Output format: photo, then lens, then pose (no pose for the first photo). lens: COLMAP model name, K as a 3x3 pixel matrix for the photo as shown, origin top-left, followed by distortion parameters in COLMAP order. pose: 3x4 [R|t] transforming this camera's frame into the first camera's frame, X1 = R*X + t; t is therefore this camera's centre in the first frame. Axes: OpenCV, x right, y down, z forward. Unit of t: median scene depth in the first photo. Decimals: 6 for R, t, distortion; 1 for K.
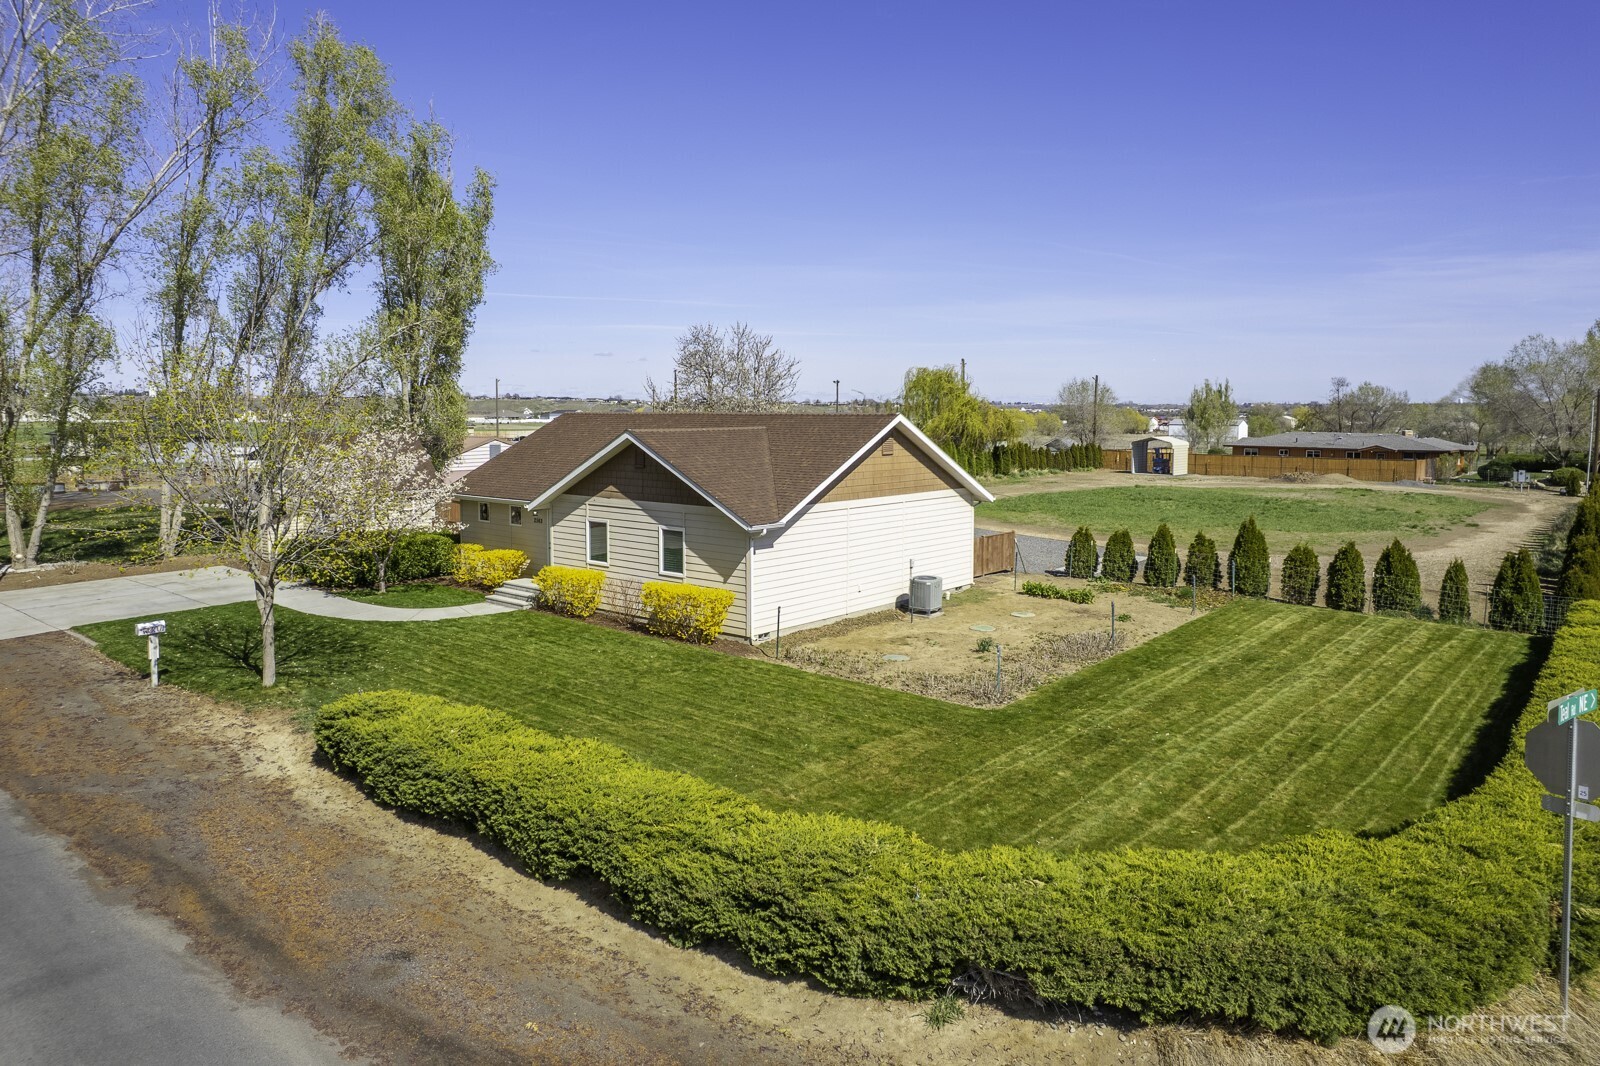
lens RADIAL K [[1047.8, 0, 800.0], [0, 1047.8, 533.0], [0, 0, 1]] dist [0.000619, 0.000523]
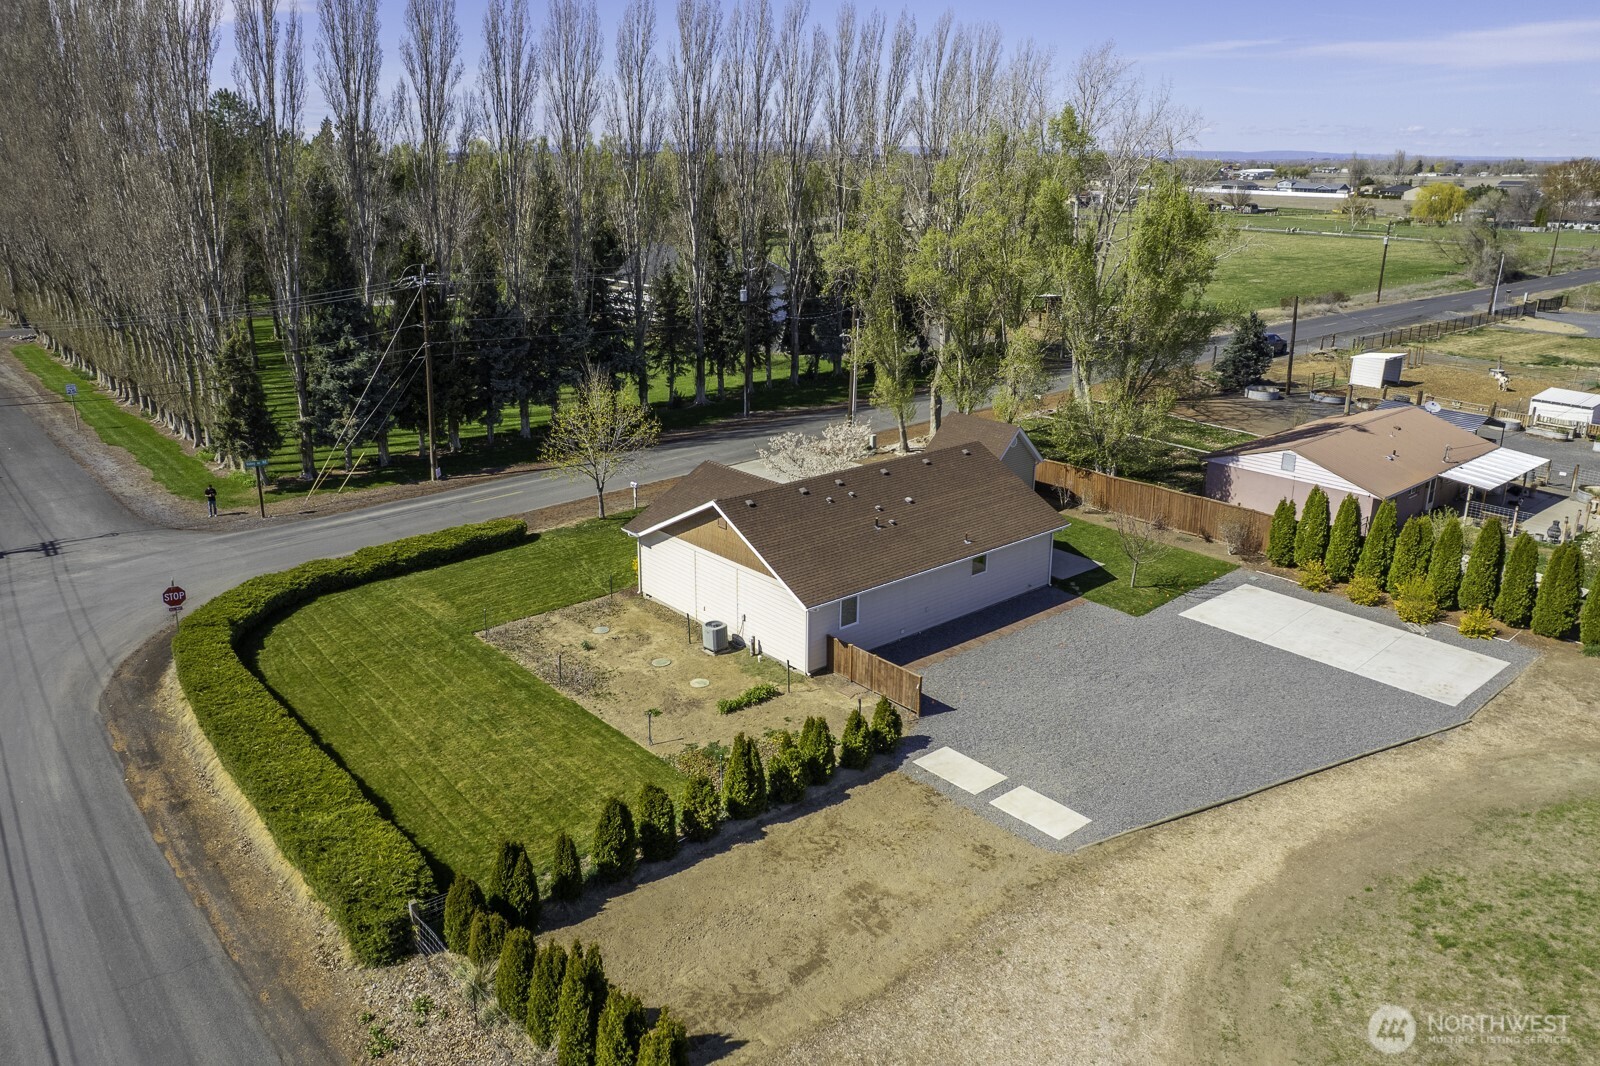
lens RADIAL K [[1111.3, 0, 800.0], [0, 1111.3, 533.0], [0, 0, 1]] dist [0.000896, 0.000181]
pose [[-0.187933, 0.310943, -0.931663, 1.389451], [-0.115094, 0.935057, 0.335293, -0.559892], [0.975415, 0.170241, -0.139941, 1.296071]]
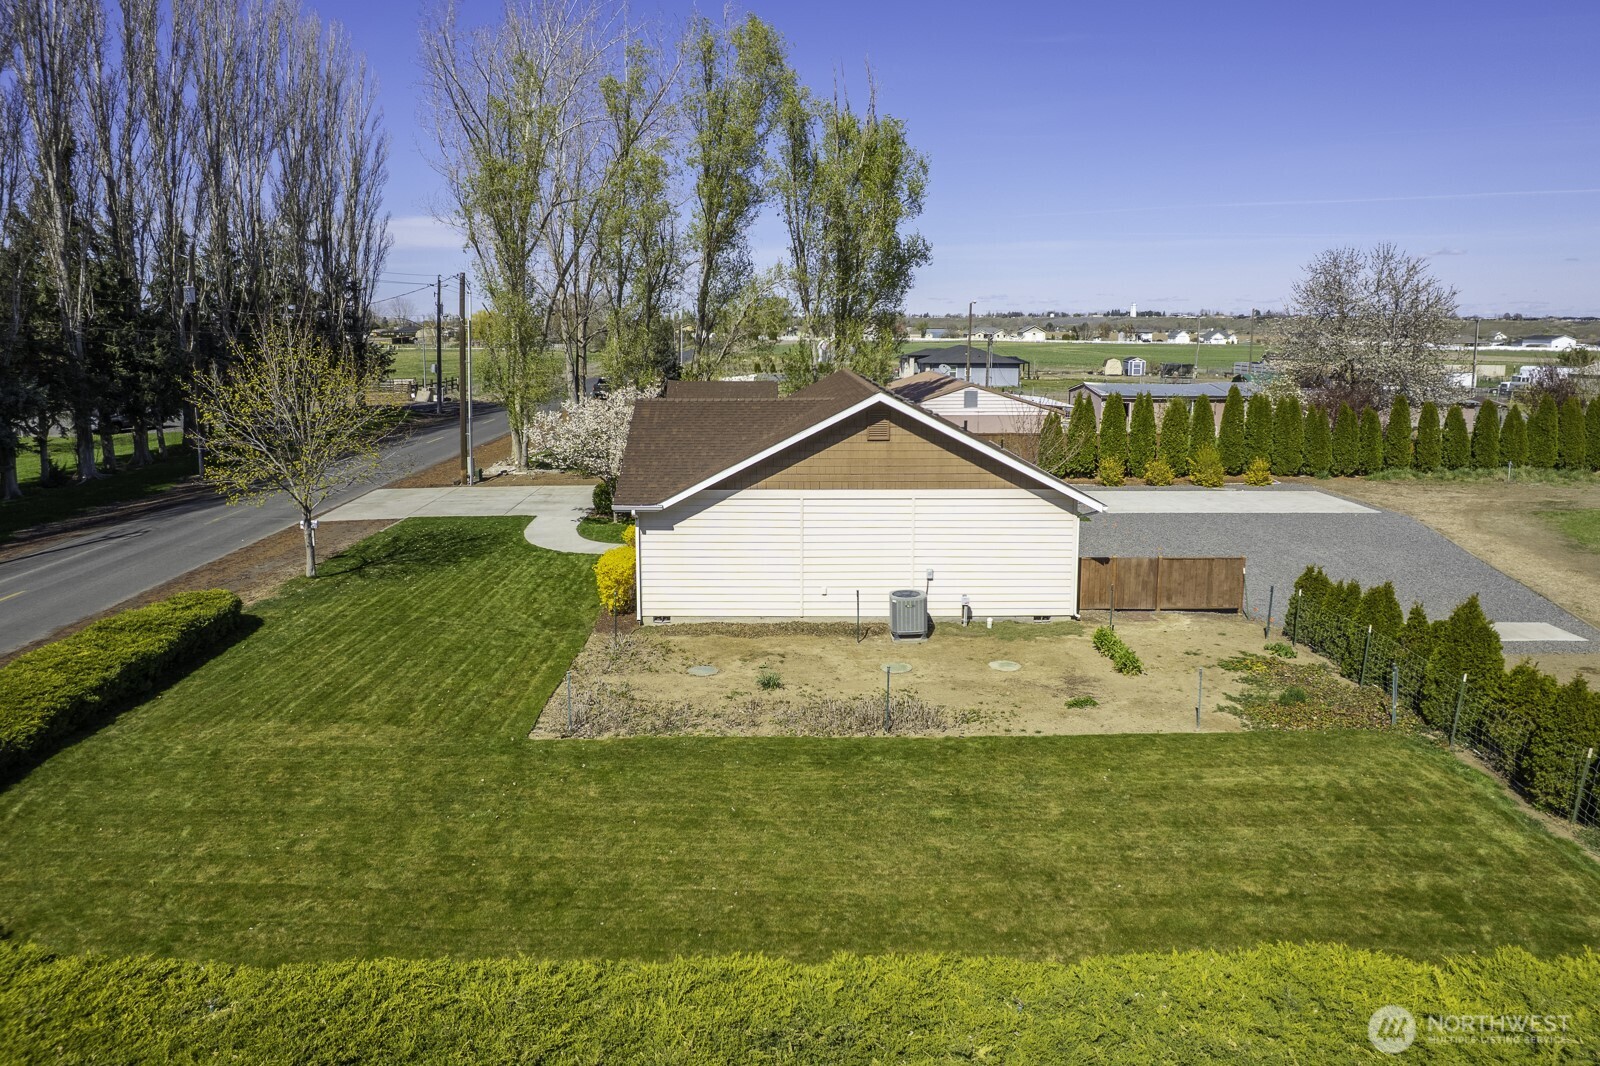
lens RADIAL K [[1047.8, 0, 800.0], [0, 1047.8, 533.0], [0, 0, 1]] dist [0.000619, 0.000523]
pose [[0.624404, 0.143134, -0.767875, 0.685214], [-0.086540, 0.989692, 0.114111, -0.089806], [0.776293, -0.004799, 0.630354, 0.414662]]
